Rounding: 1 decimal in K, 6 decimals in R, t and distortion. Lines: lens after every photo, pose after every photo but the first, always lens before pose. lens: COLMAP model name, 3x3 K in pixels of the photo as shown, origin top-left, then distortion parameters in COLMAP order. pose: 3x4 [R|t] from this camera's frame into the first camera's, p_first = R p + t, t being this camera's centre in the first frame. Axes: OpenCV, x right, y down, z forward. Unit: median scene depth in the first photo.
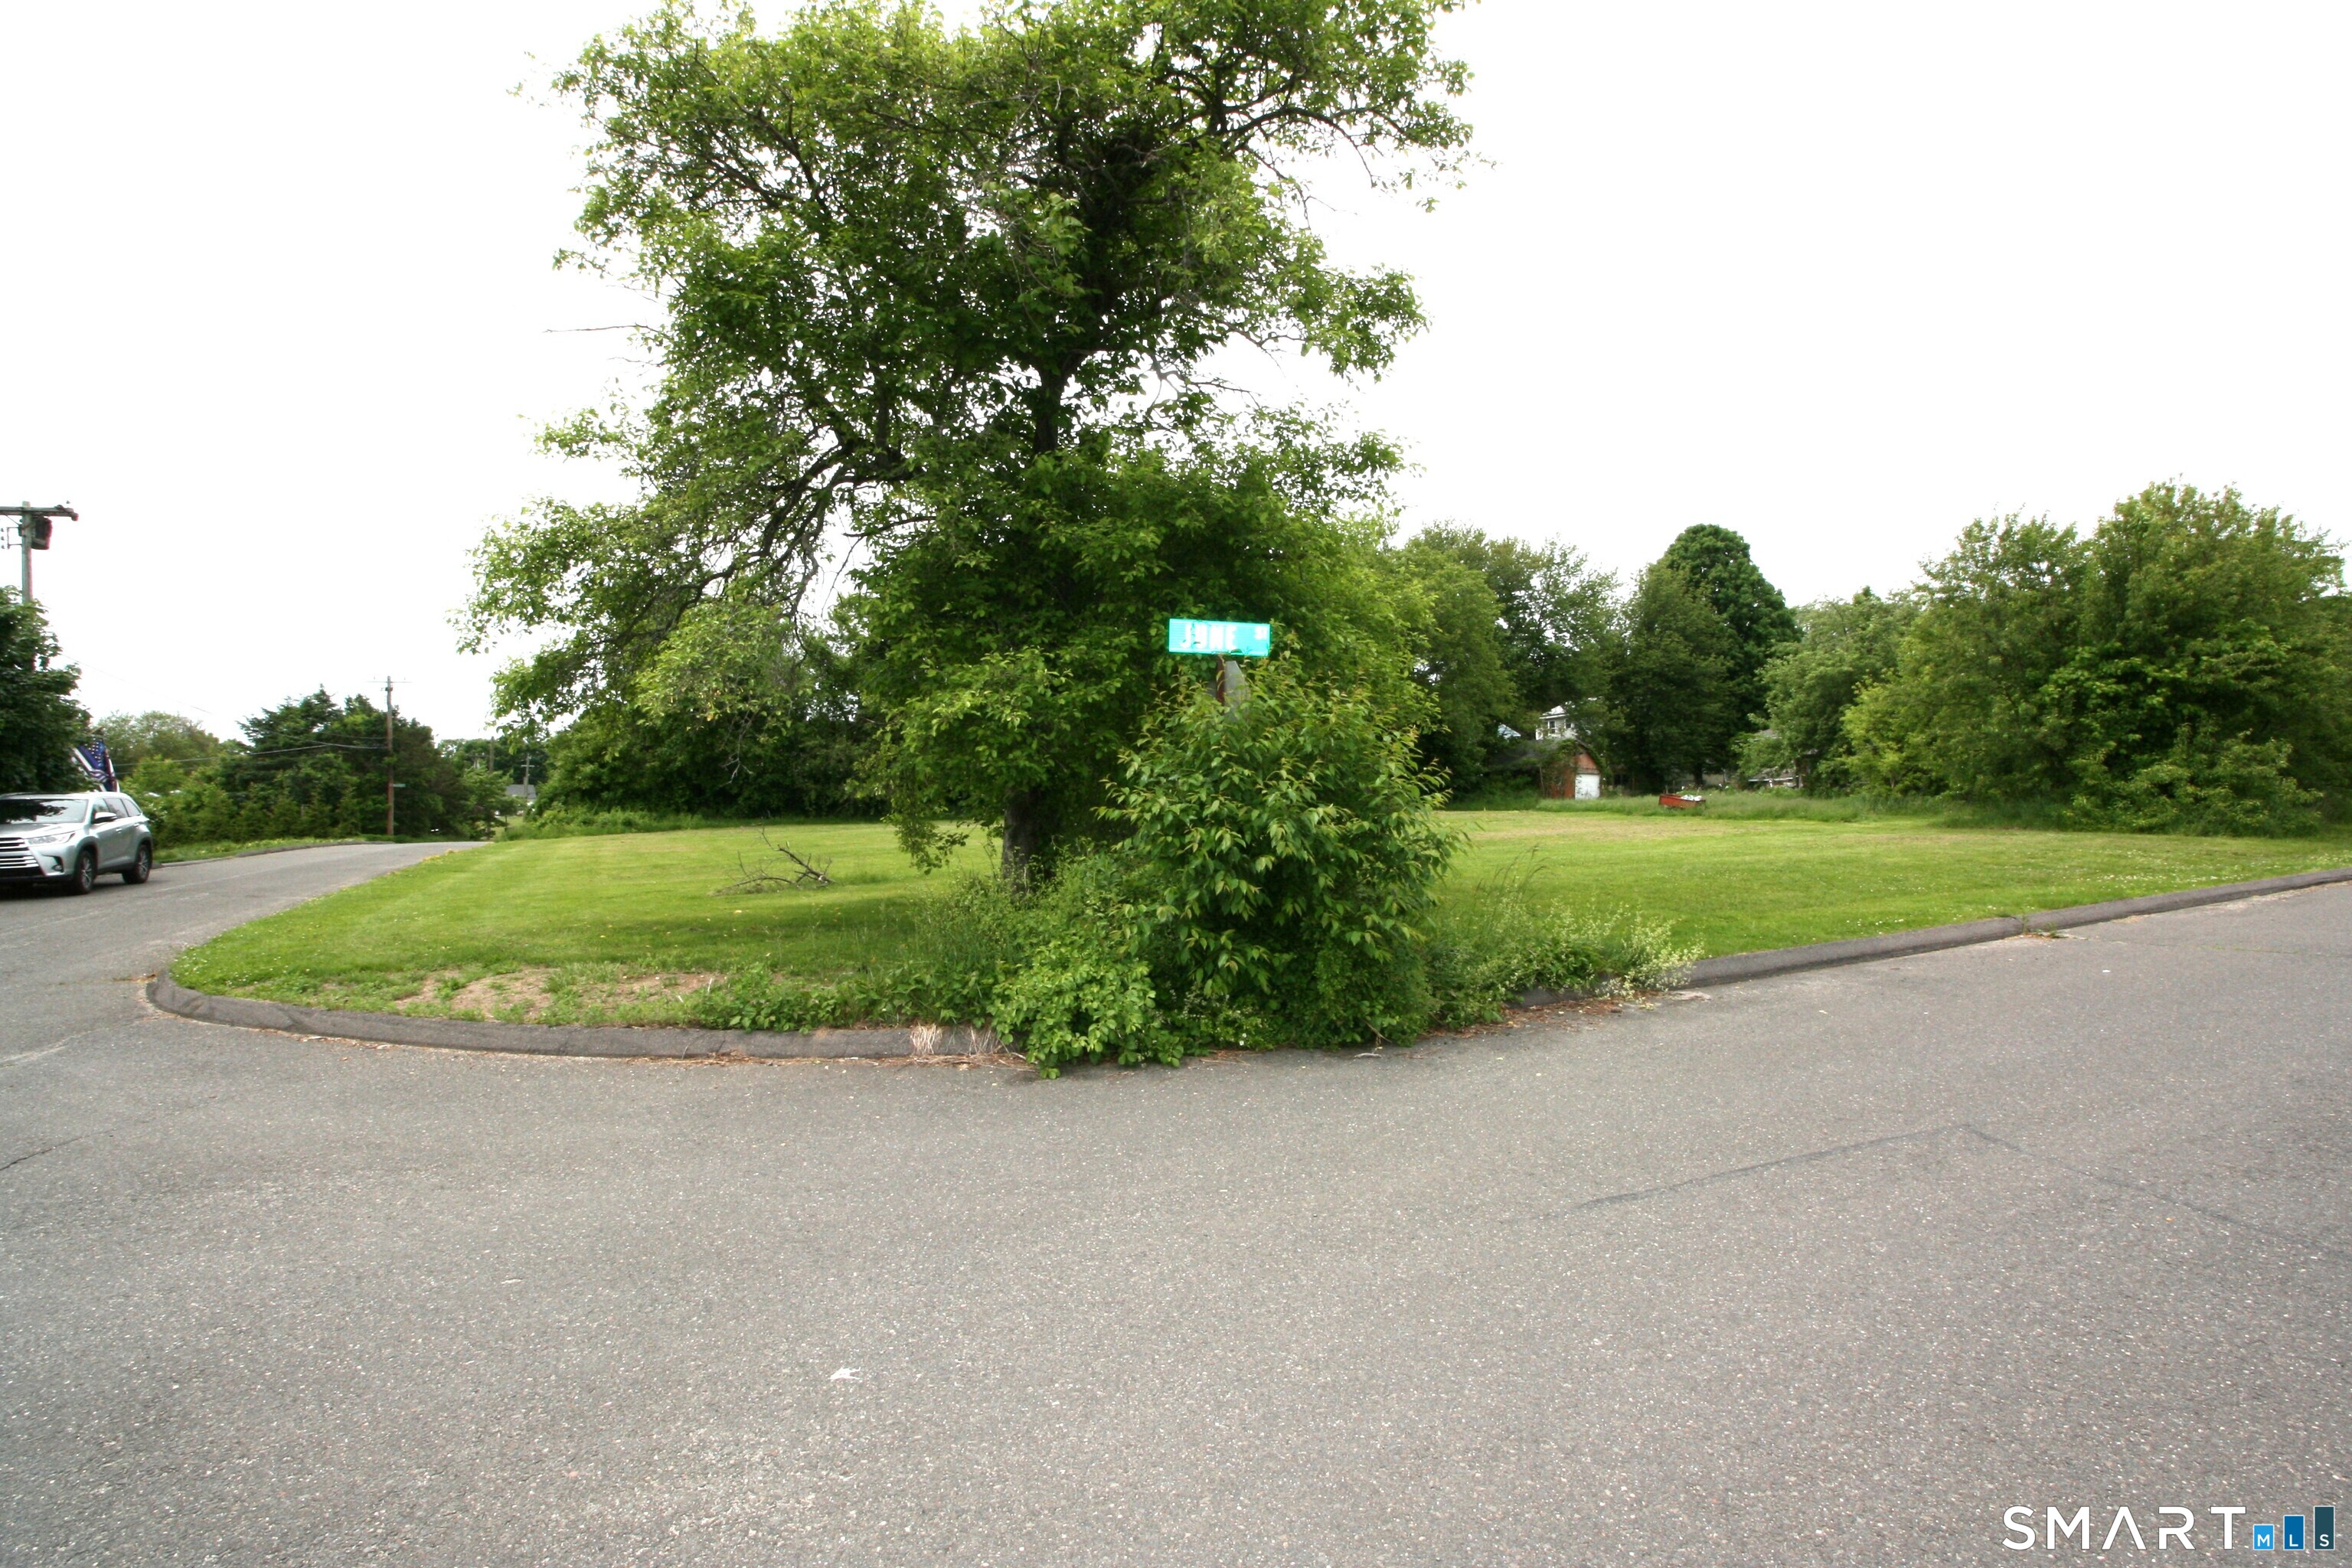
lens RADIAL K [[1099.4, 0, 1176.0], [0, 1099.4, 784.0], [0, 0, 1]] dist [0.000900, 0.000171]
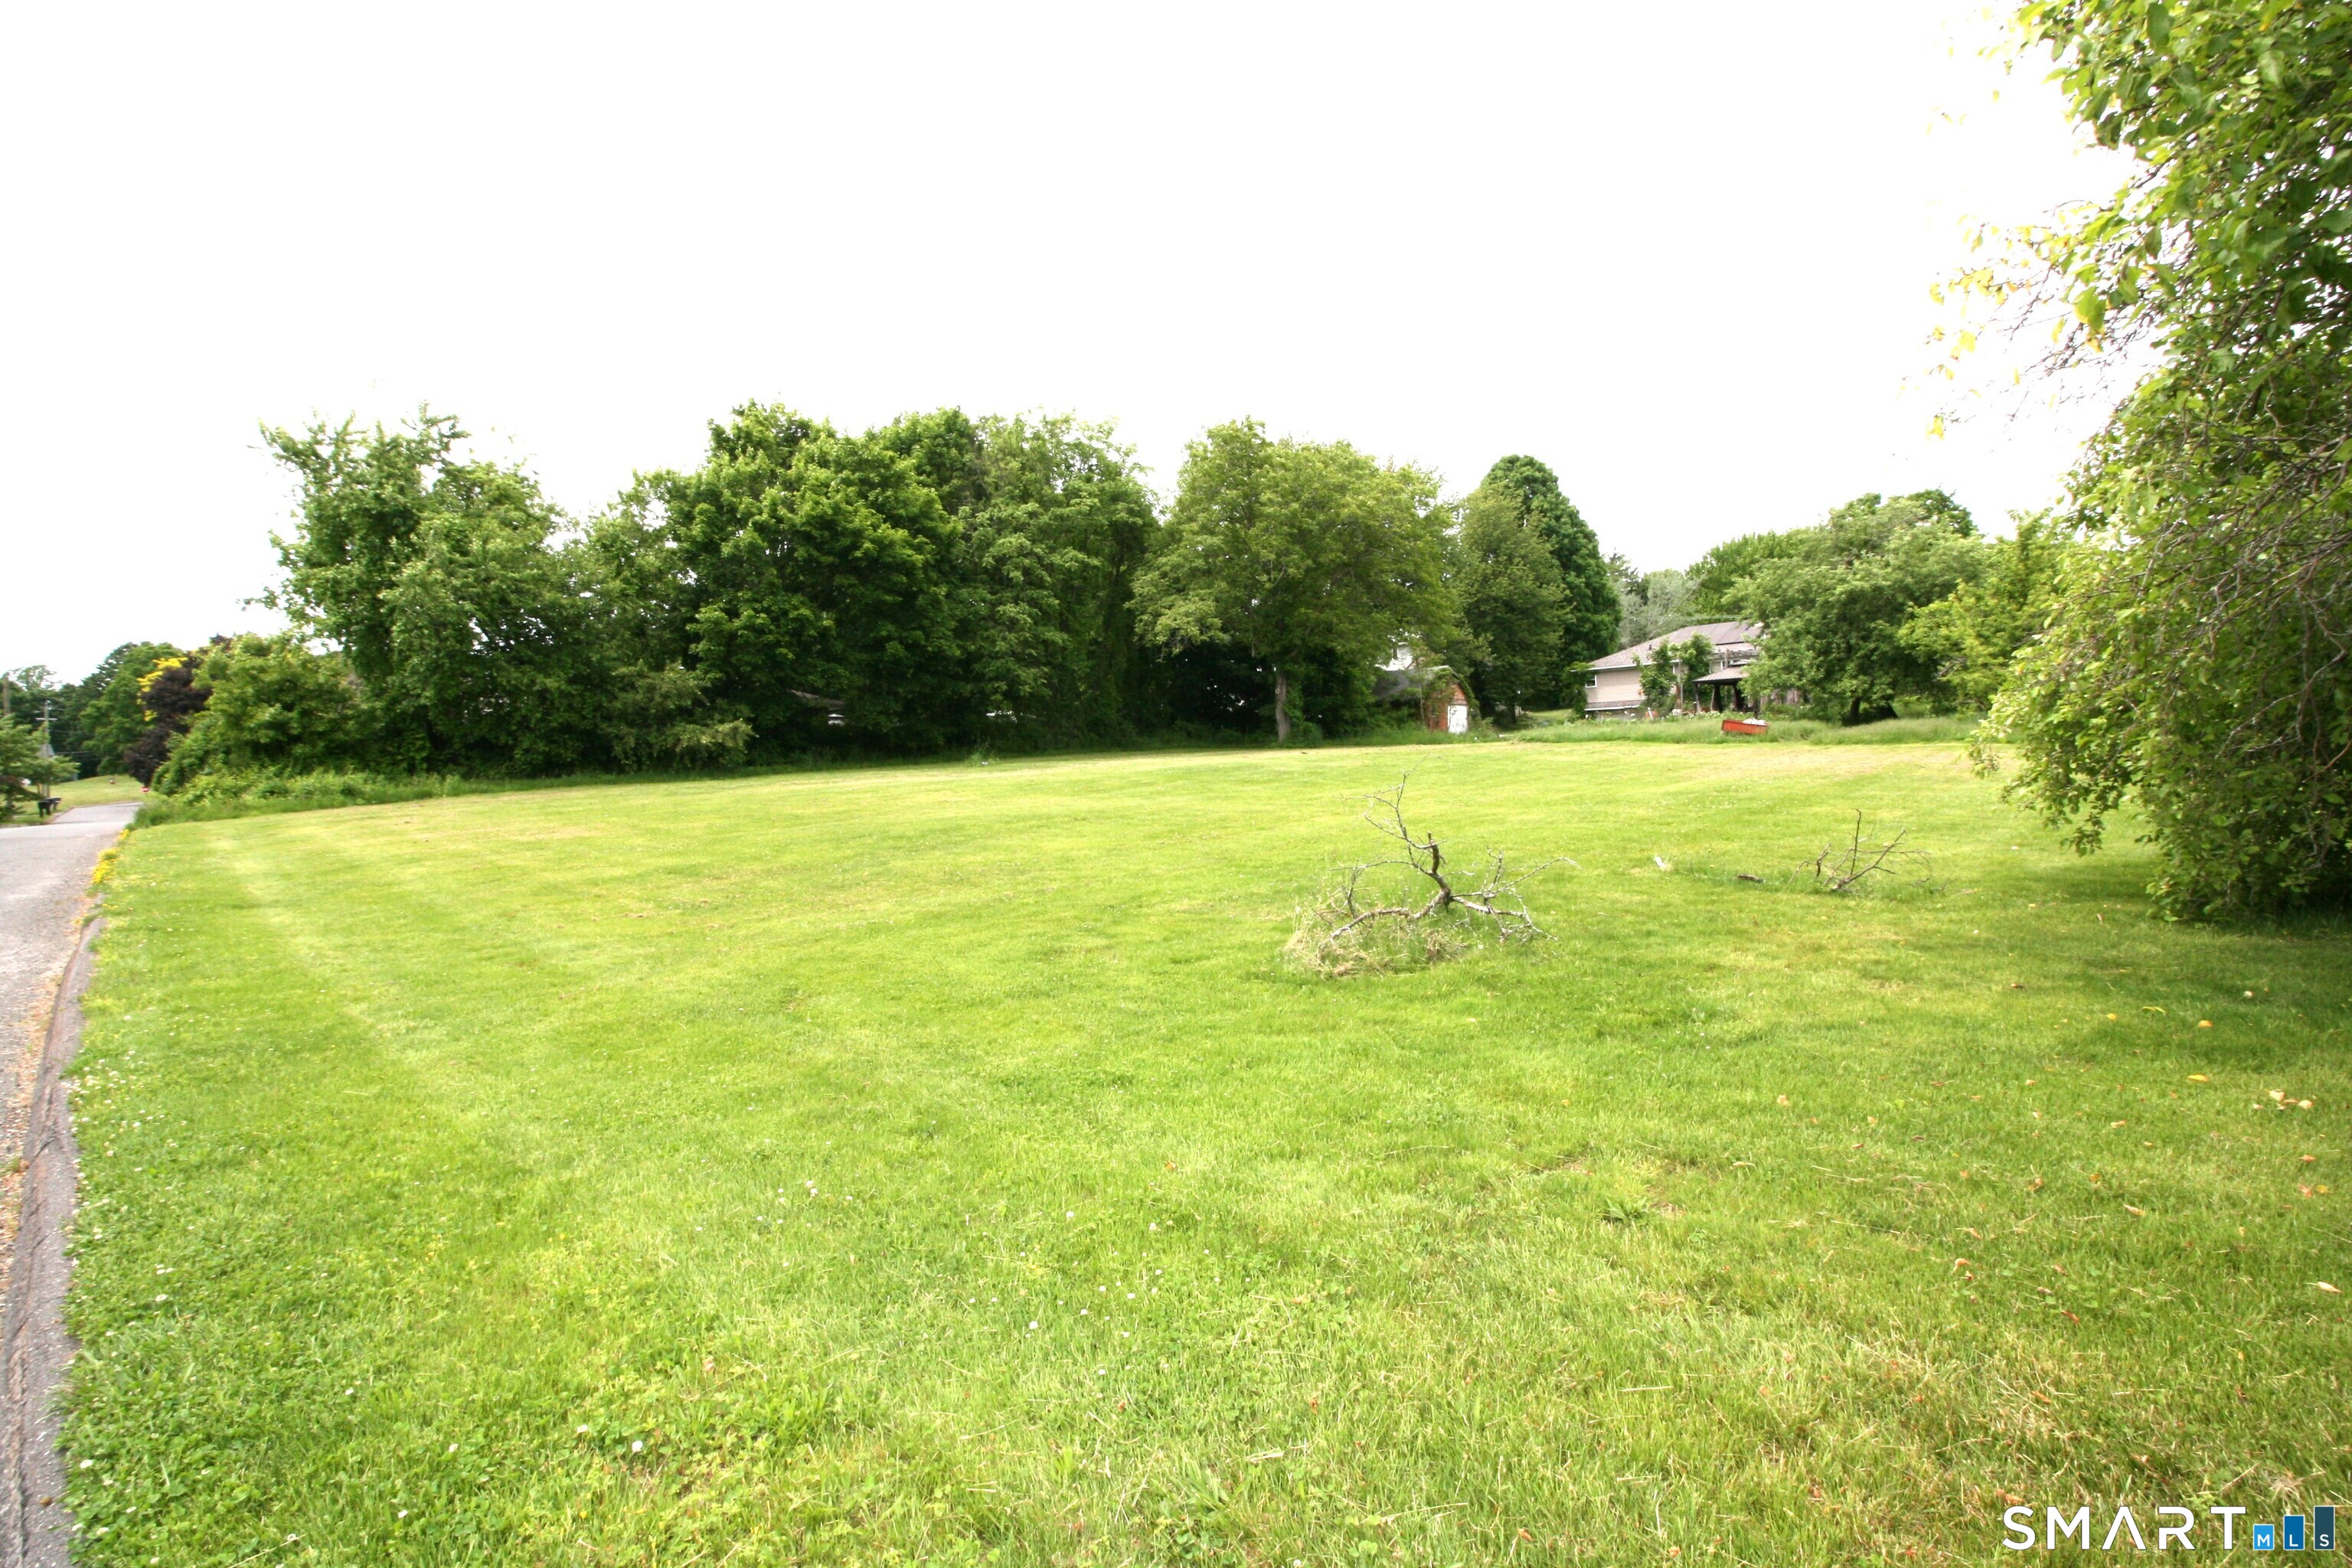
lens RADIAL K [[1099.4, 0, 1176.0], [0, 1099.4, 784.0], [0, 0, 1]] dist [0.000900, 0.000171]
pose [[0.962999, -0.033001, 0.267477, -0.174663], [0.018818, 0.998286, 0.055417, 0.003015], [-0.268847, -0.048334, 0.961969, 0.194794]]
